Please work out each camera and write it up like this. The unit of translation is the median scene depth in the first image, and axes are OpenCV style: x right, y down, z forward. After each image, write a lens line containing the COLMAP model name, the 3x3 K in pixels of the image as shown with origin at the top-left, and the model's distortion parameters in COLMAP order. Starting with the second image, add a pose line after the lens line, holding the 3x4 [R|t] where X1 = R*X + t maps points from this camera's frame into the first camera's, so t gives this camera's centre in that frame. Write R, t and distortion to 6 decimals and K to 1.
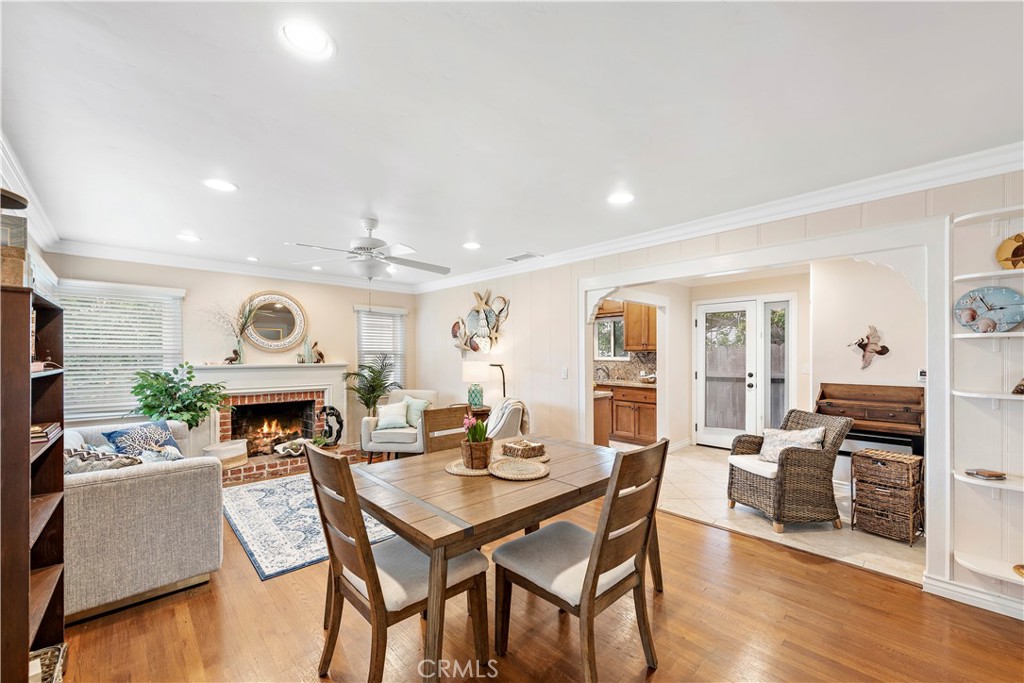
lens RADIAL K [[404.4, 0, 511.3], [0, 404.4, 355.2], [0, 0, 1]] dist [0.013558, -0.000587]
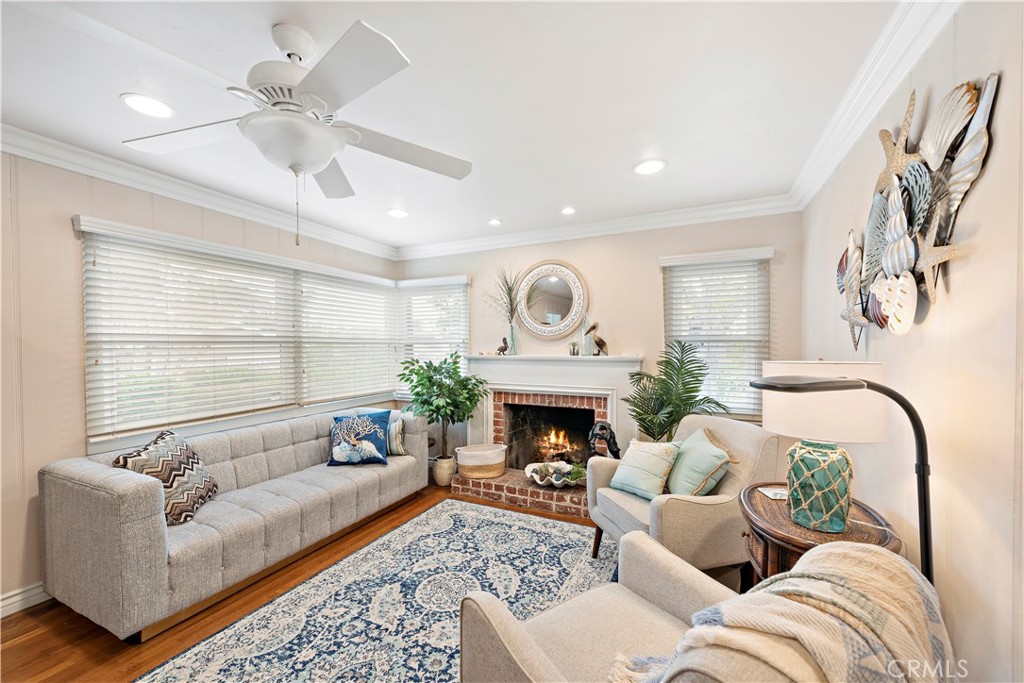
lens RADIAL K [[404.4, 0, 511.3], [0, 404.4, 355.2], [0, 0, 1]] dist [0.013558, -0.000587]
pose [[0.367997, 0.021539, -0.929578, 0.101383], [0.003250, 0.999696, 0.024451, 0.002233], [0.929821, -0.012019, 0.367815, 0.680438]]
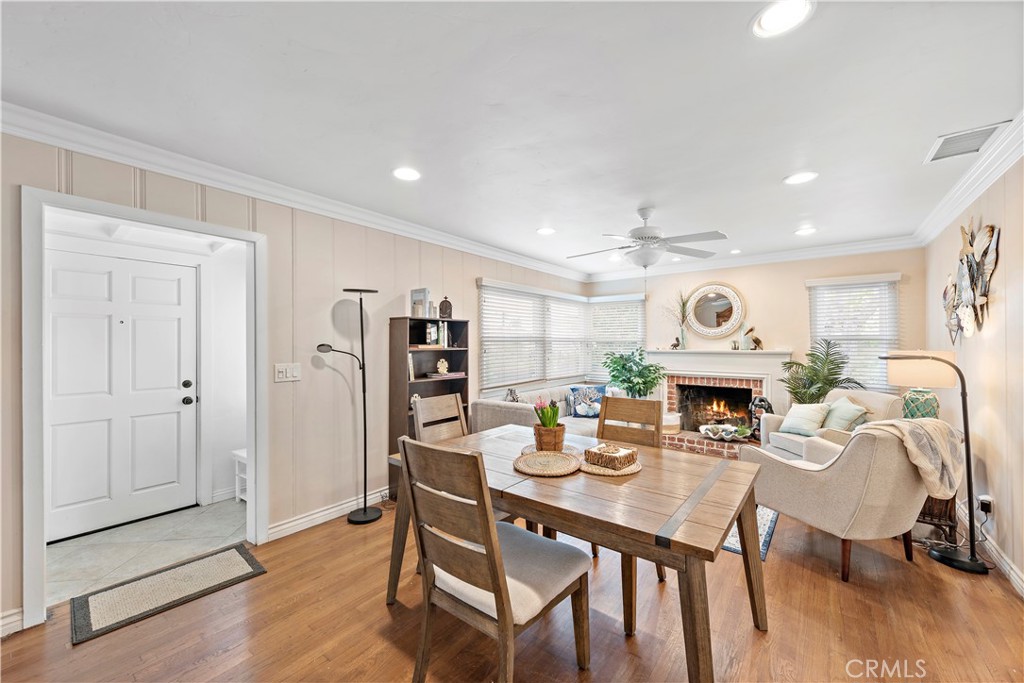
lens RADIAL K [[399.7, 0, 513.1], [0, 399.7, 342.9], [0, 0, 1]] dist [0.014771, -0.004000]
pose [[0.158603, -0.000874, -0.987342, 0.387368], [0.002510, 0.999997, -0.000482, 0.002244], [0.987339, -0.002402, 0.158605, 0.328908]]
